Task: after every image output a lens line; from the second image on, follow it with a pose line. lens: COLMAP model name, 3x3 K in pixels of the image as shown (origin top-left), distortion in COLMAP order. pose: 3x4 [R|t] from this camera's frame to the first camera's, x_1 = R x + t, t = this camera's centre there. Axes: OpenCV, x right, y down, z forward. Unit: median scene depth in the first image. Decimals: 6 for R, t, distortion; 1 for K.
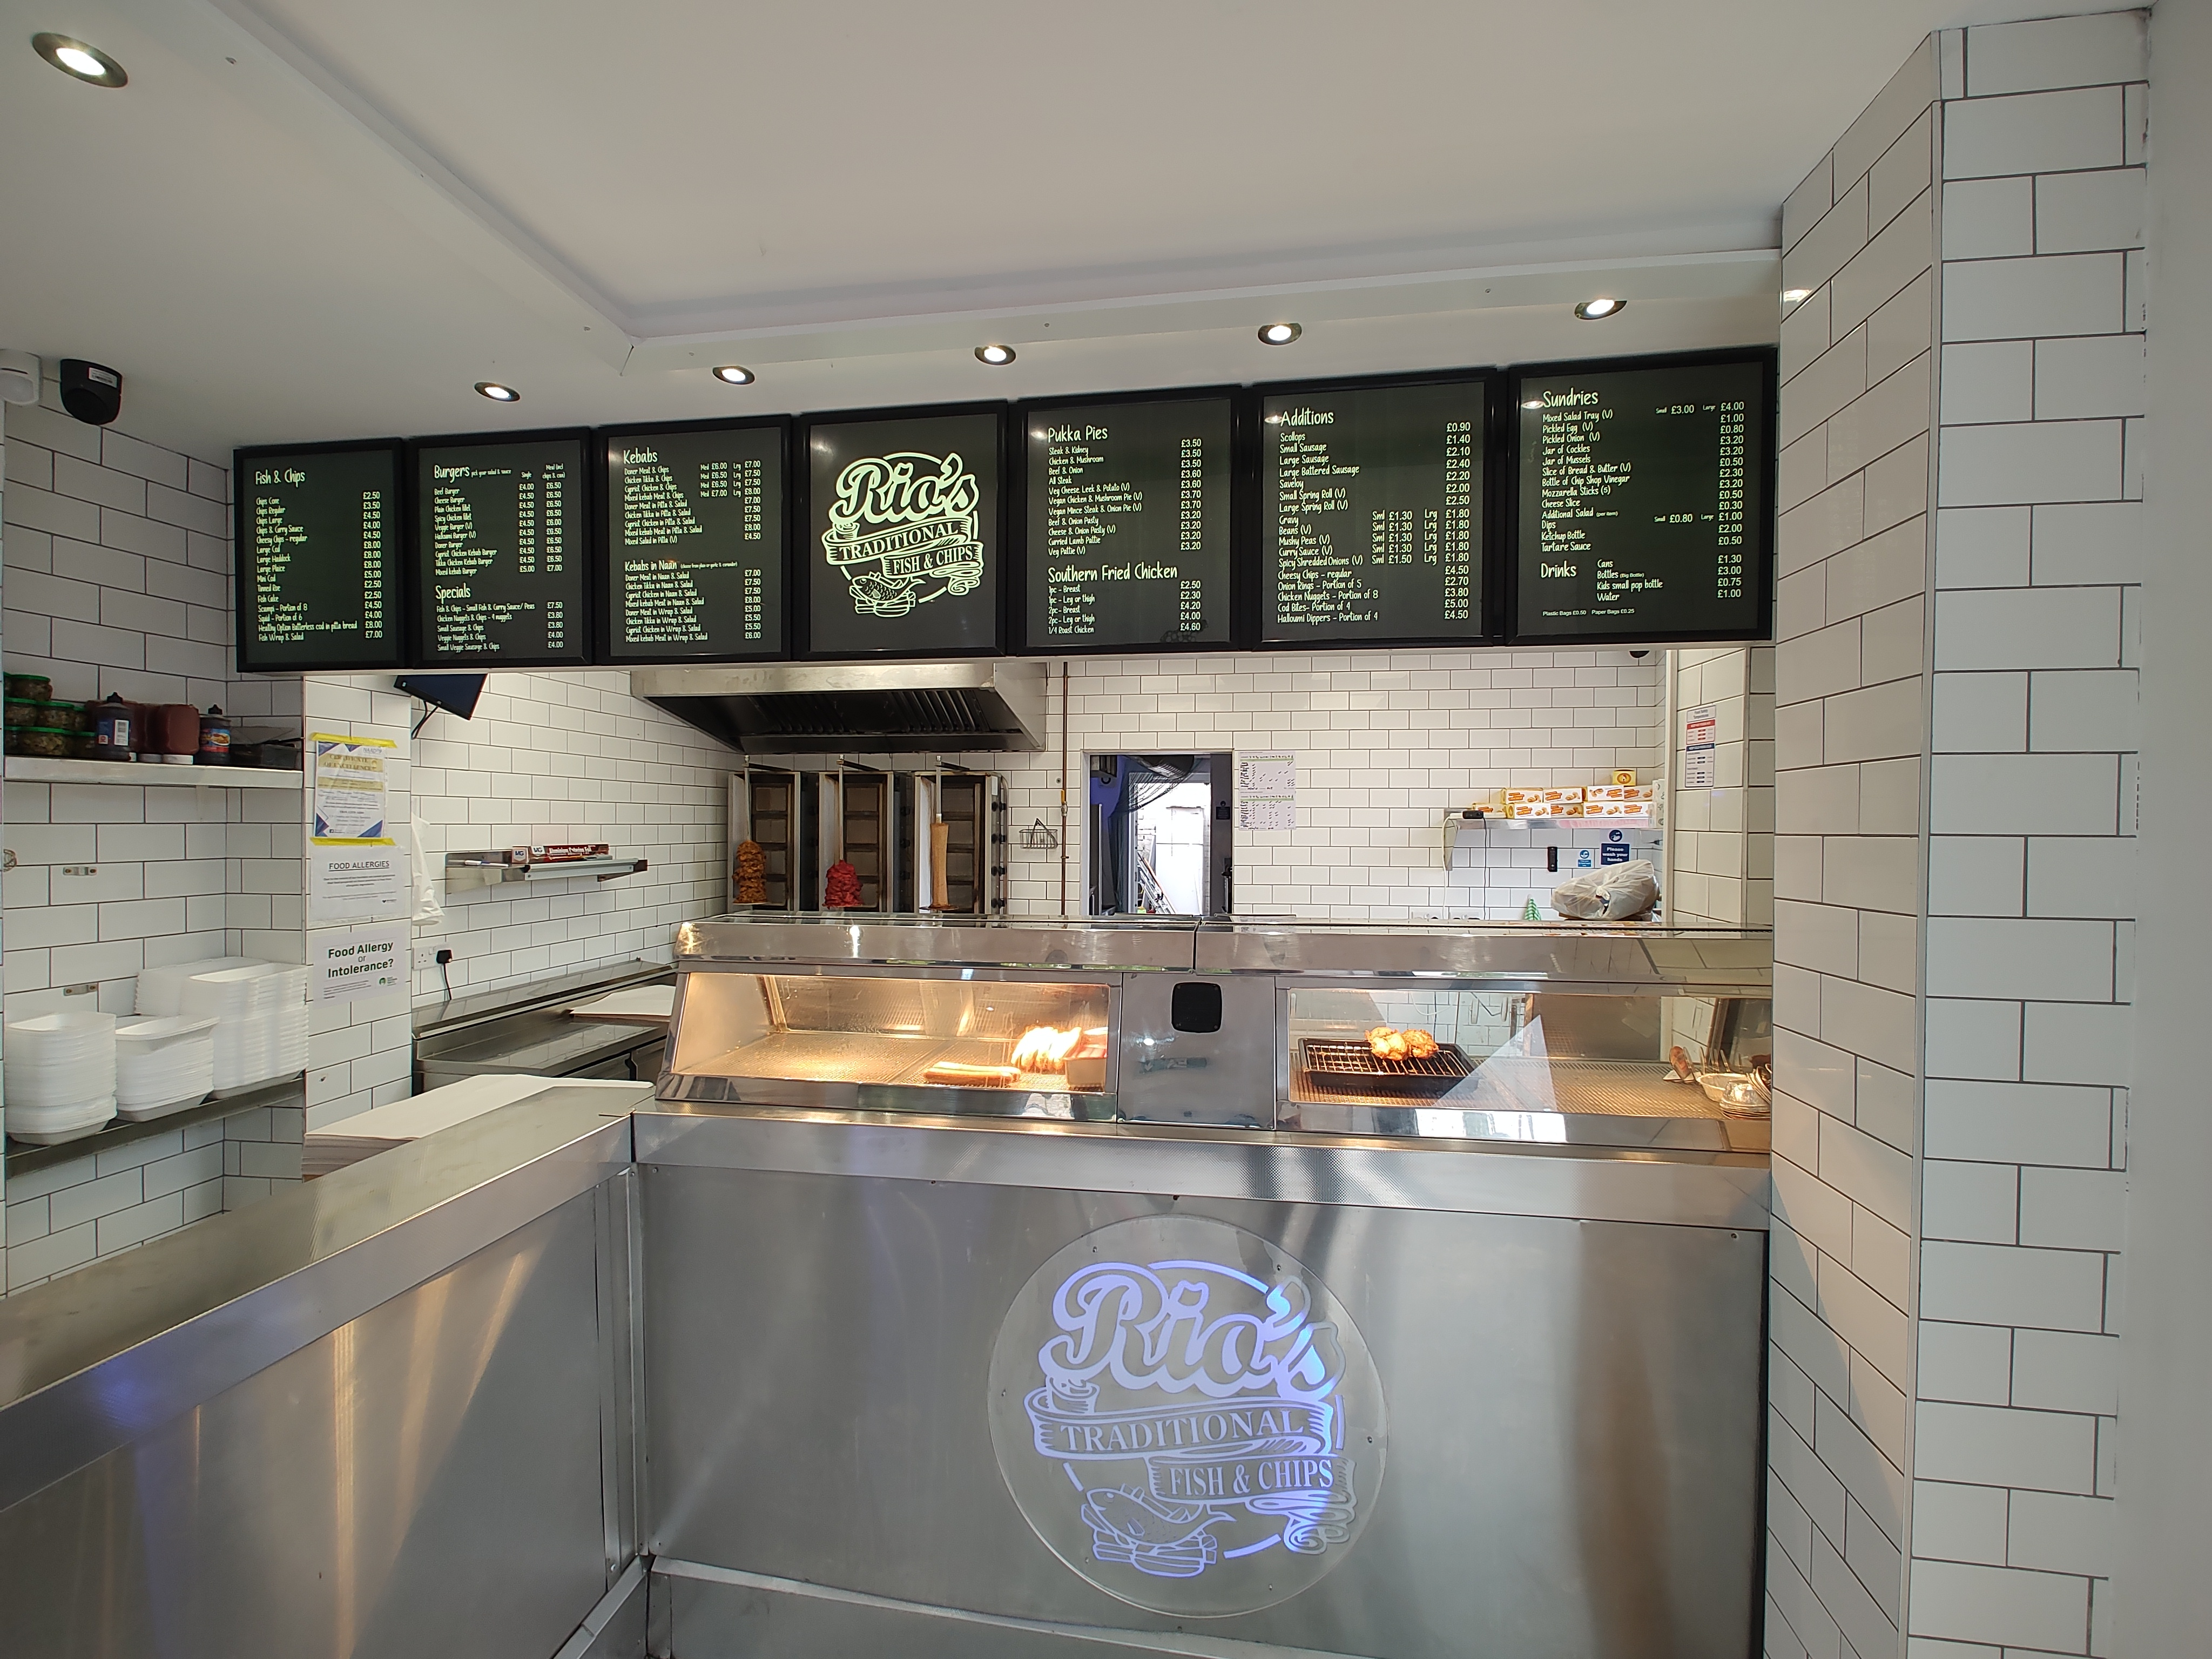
lens RADIAL K [[919.3, 0, 1108.2], [0, 919.3, 825.0], [0, 0, 1]] dist [-0.014014, 0.000017]
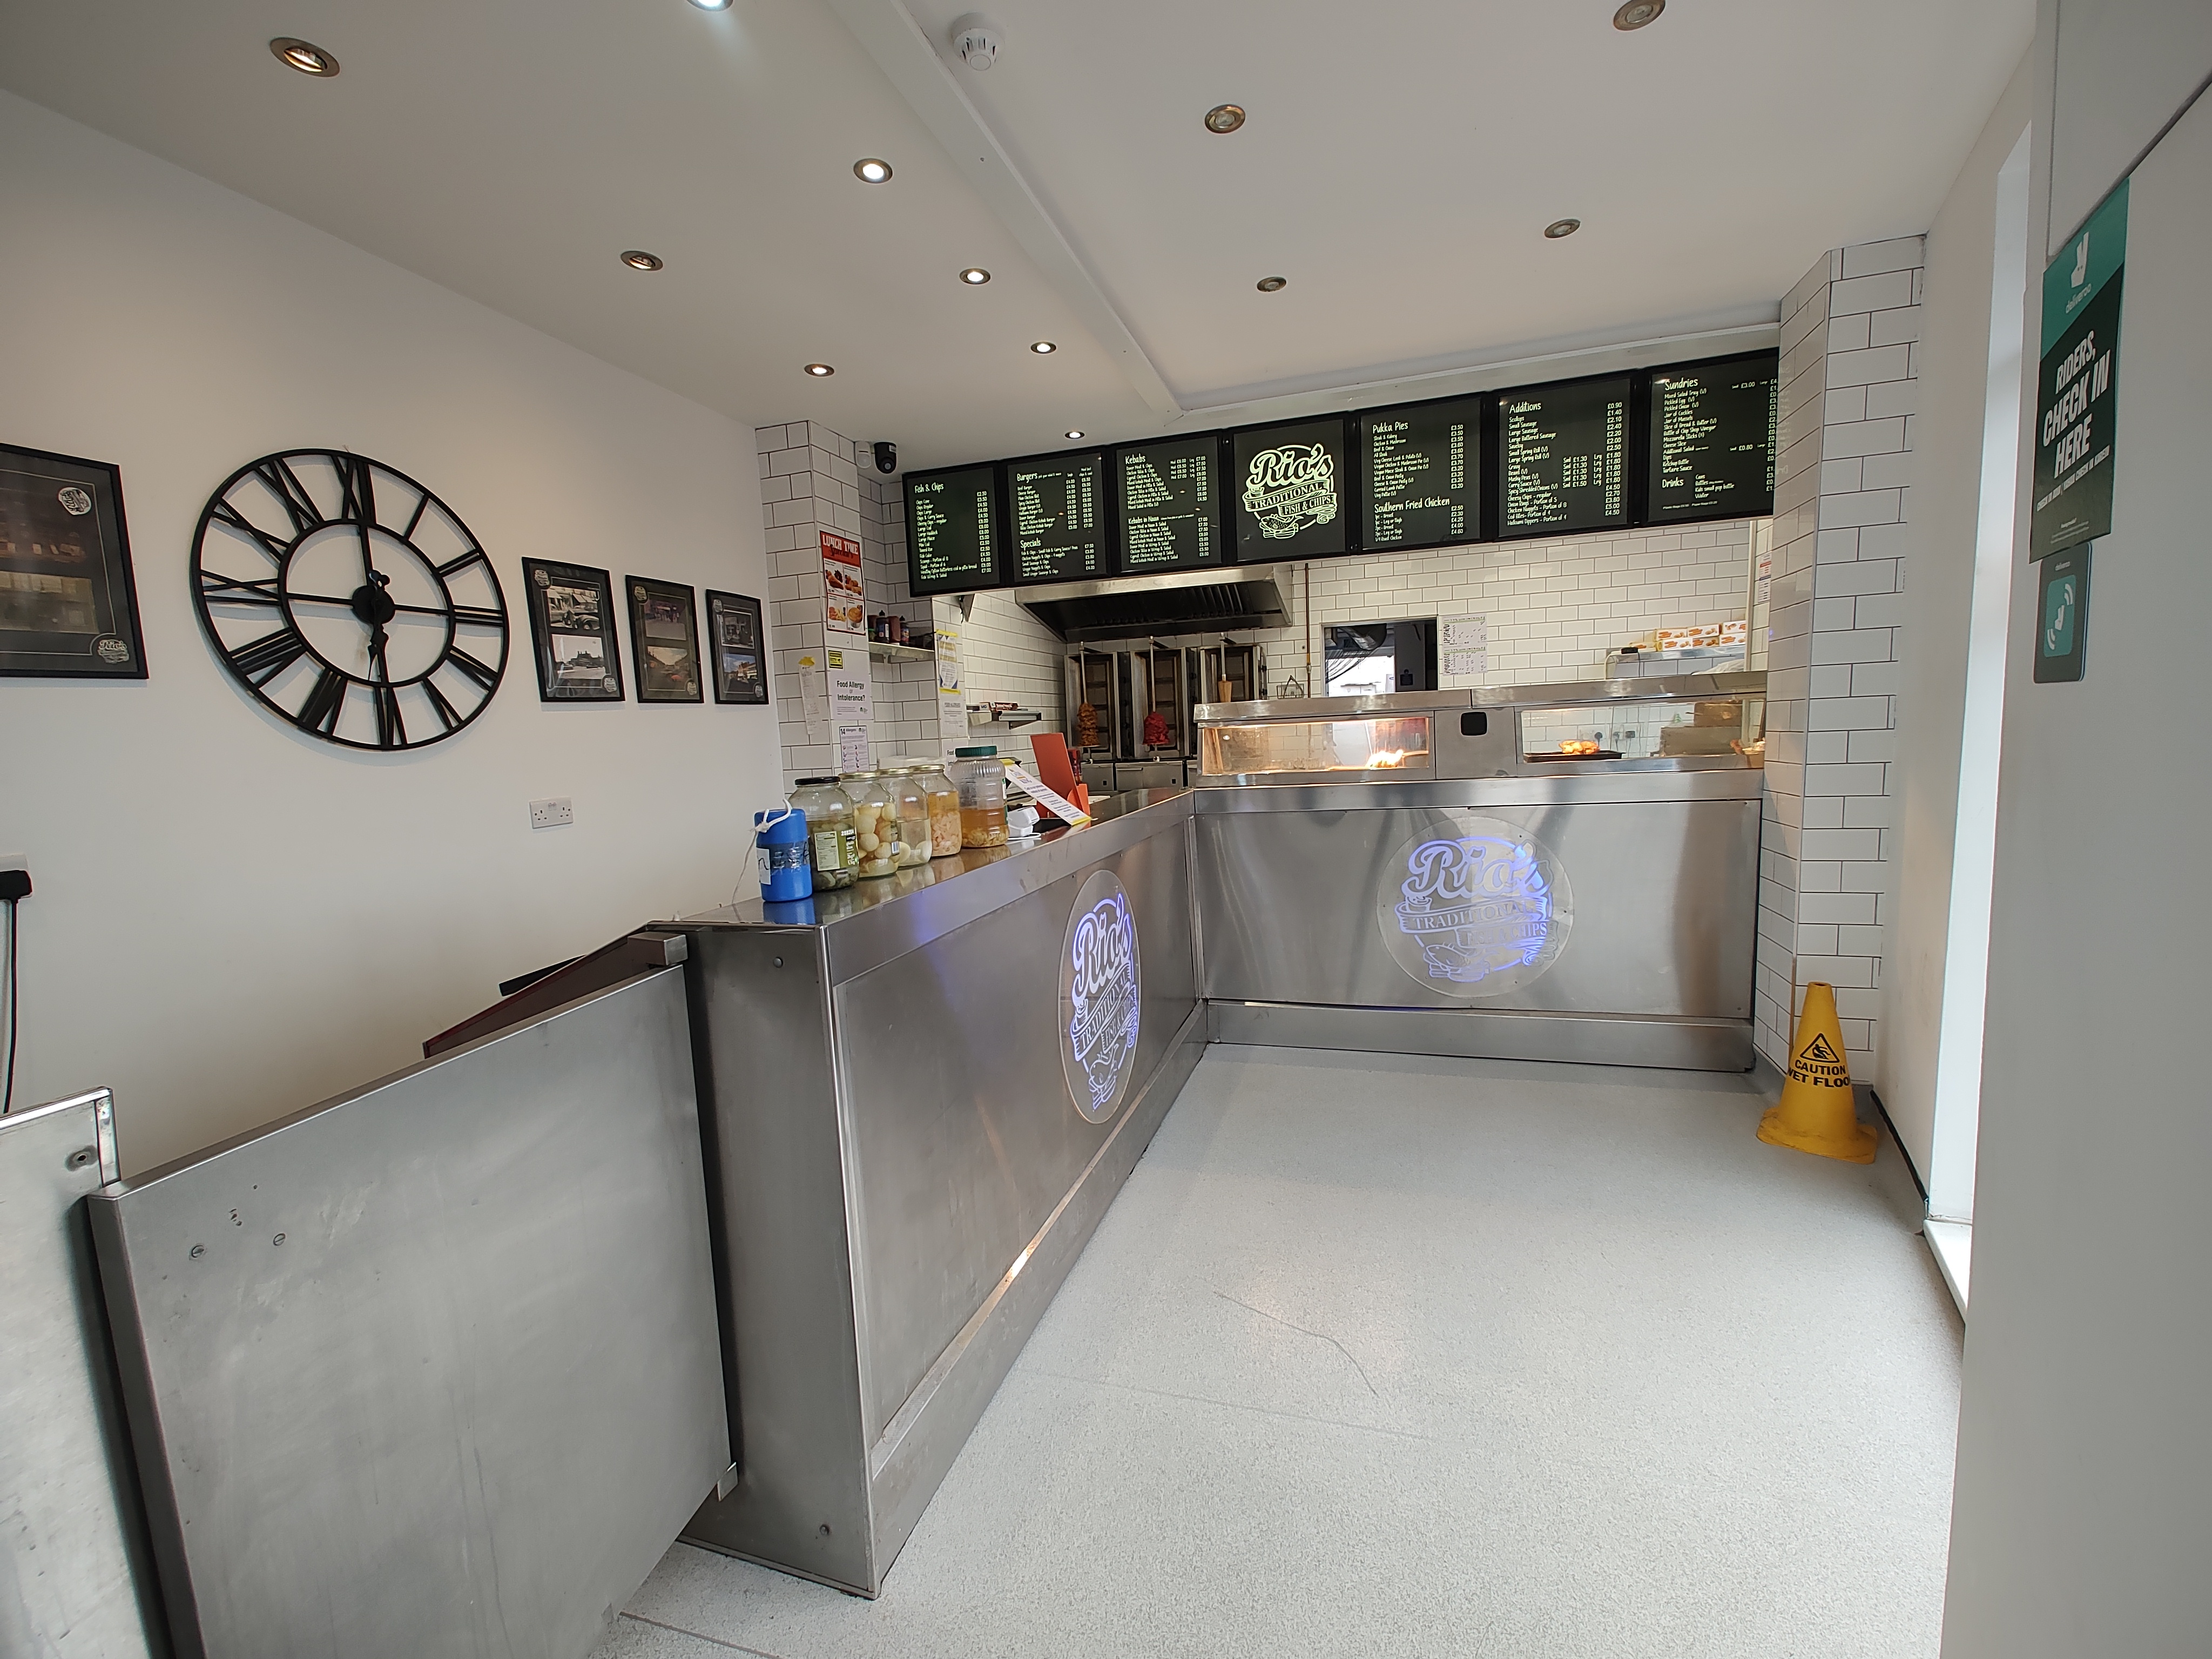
lens RADIAL K [[938.0, 0, 1097.7], [0, 938.0, 836.8], [0, 0, 1]] dist [0.000218, -0.003976]
pose [[0.988034, -0.034343, -0.150367, -0.308563], [0.050605, 0.993110, 0.105692, 0.133969], [0.145701, -0.112036, 0.982964, -0.871189]]
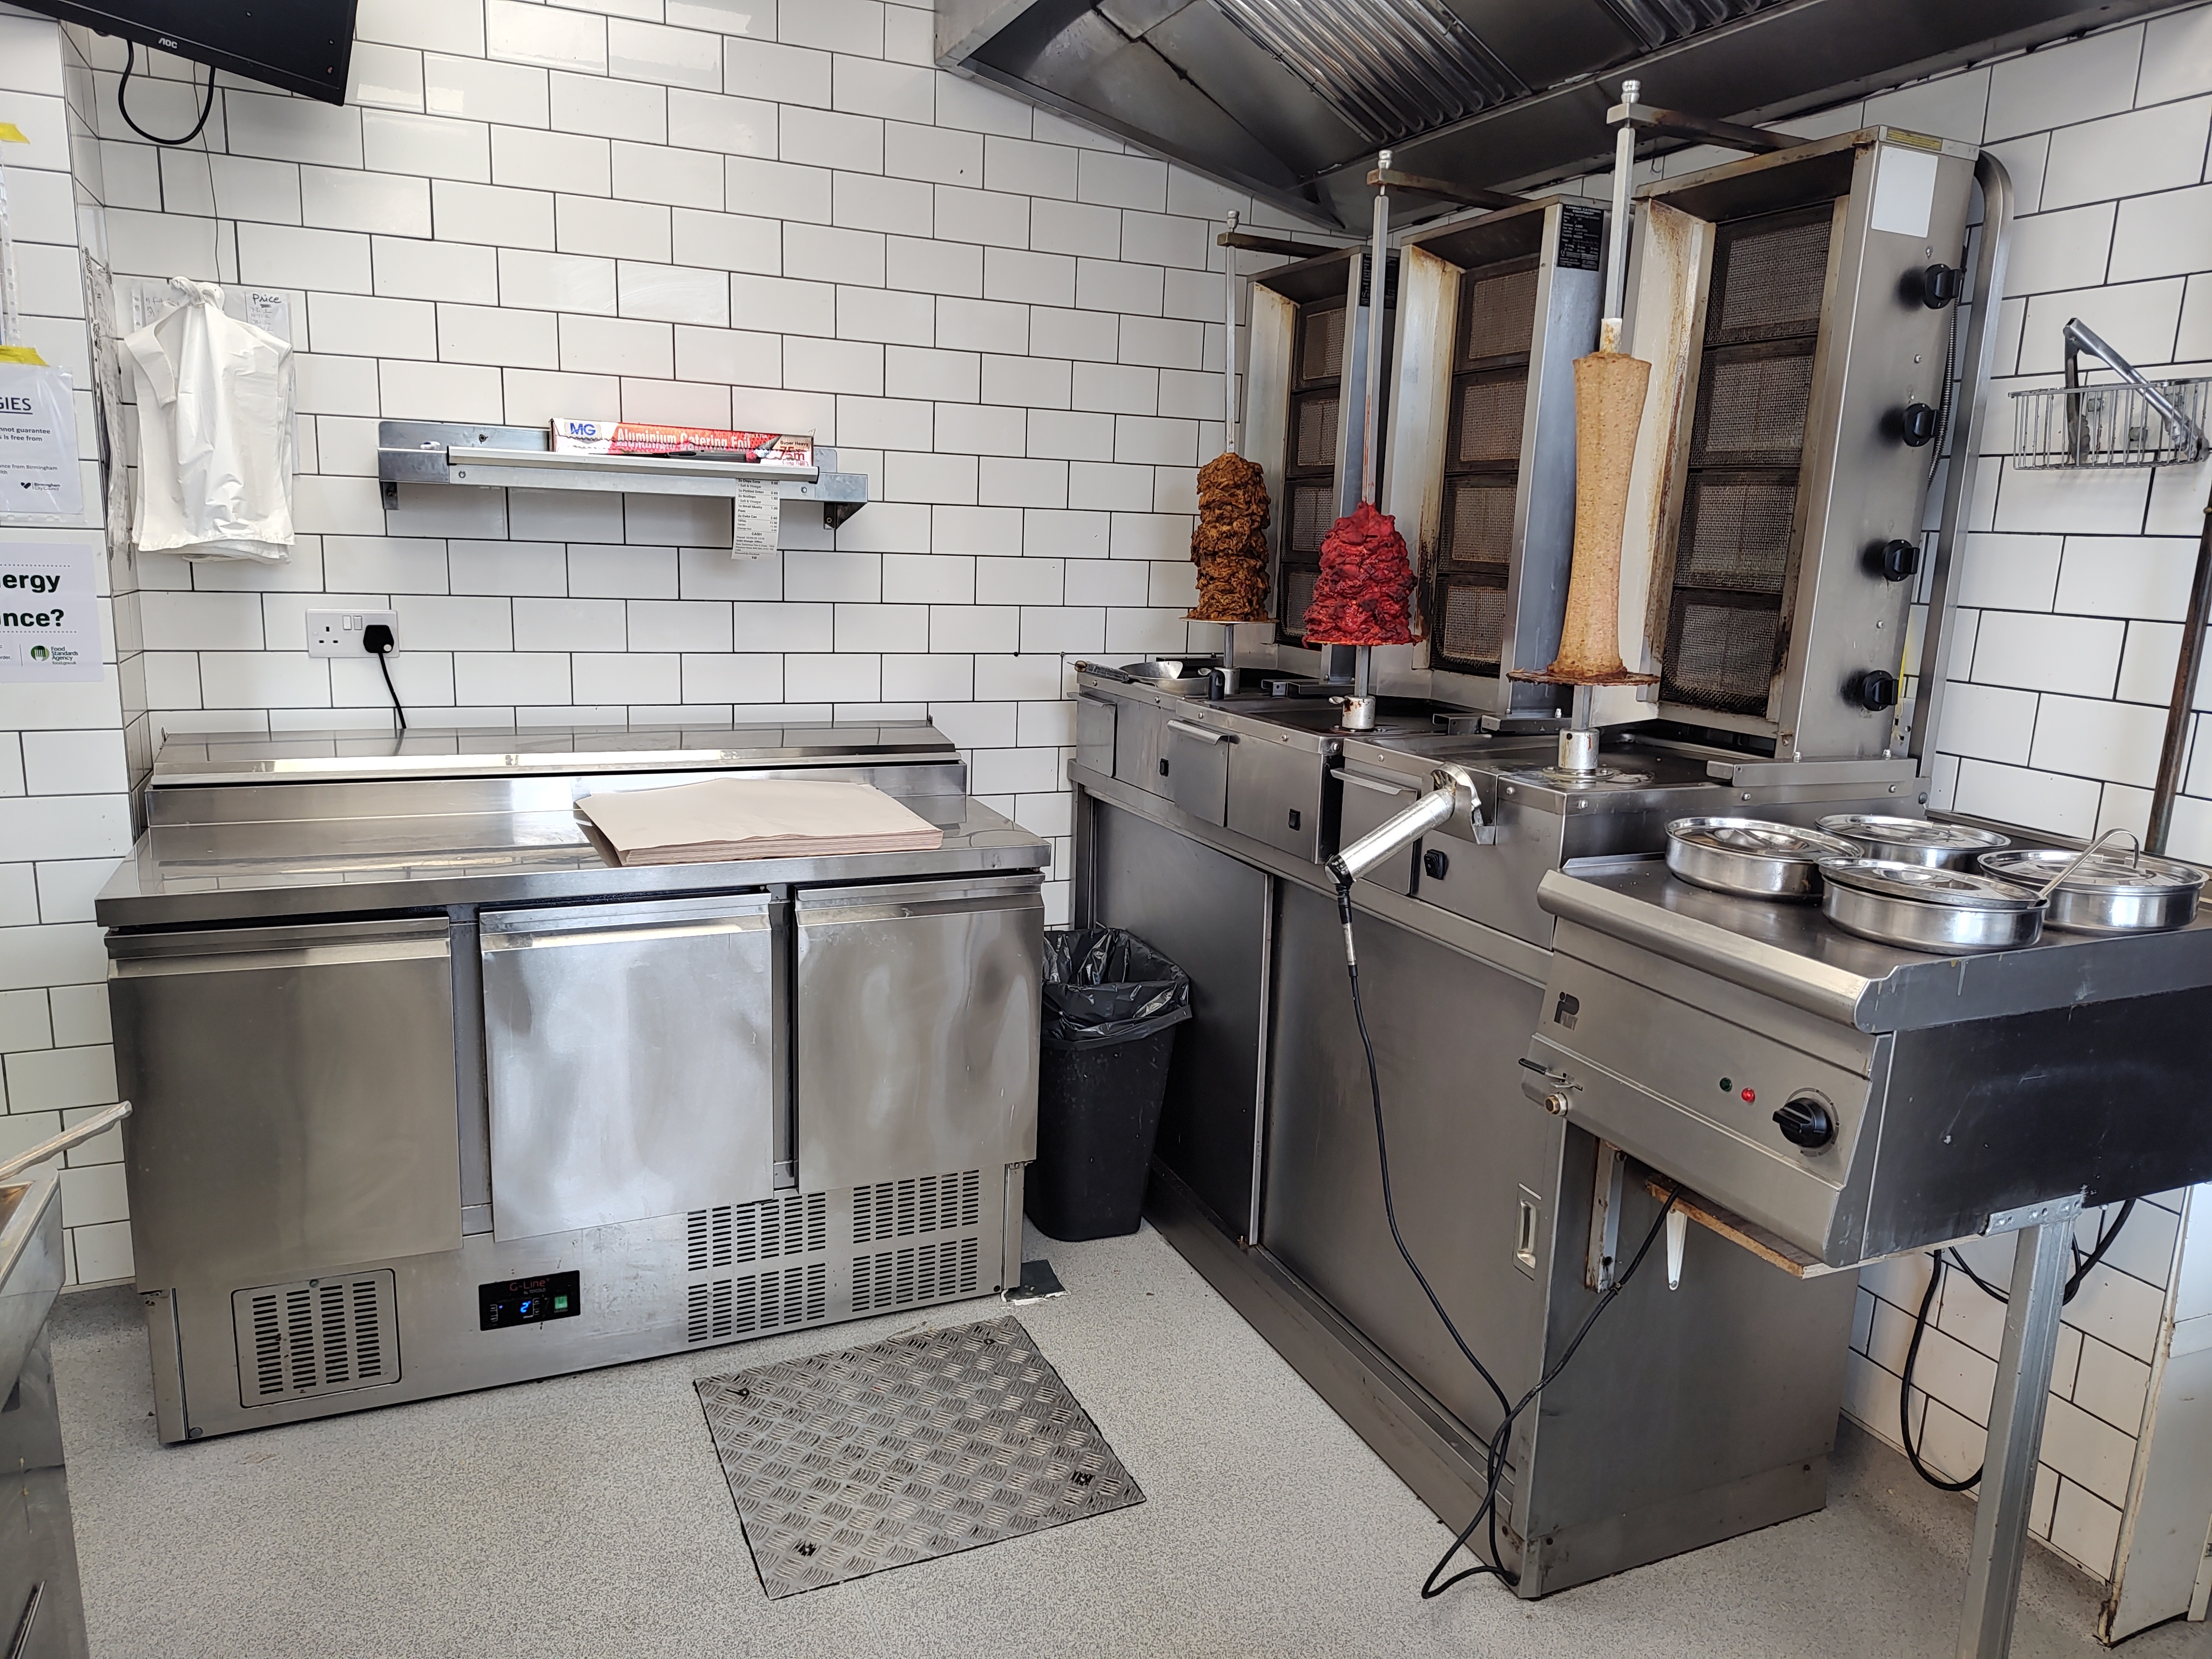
lens RADIAL K [[1499.5, 0, 1106.0], [0, 1499.5, 829.5], [0, 0, 1]] dist [0.043267, -0.041027]
pose [[0.547136, 0.179791, -0.817507, 0.218810], [-0.036742, 0.980877, 0.191130, 0.099501], [0.836237, -0.074537, 0.543279, 1.158556]]
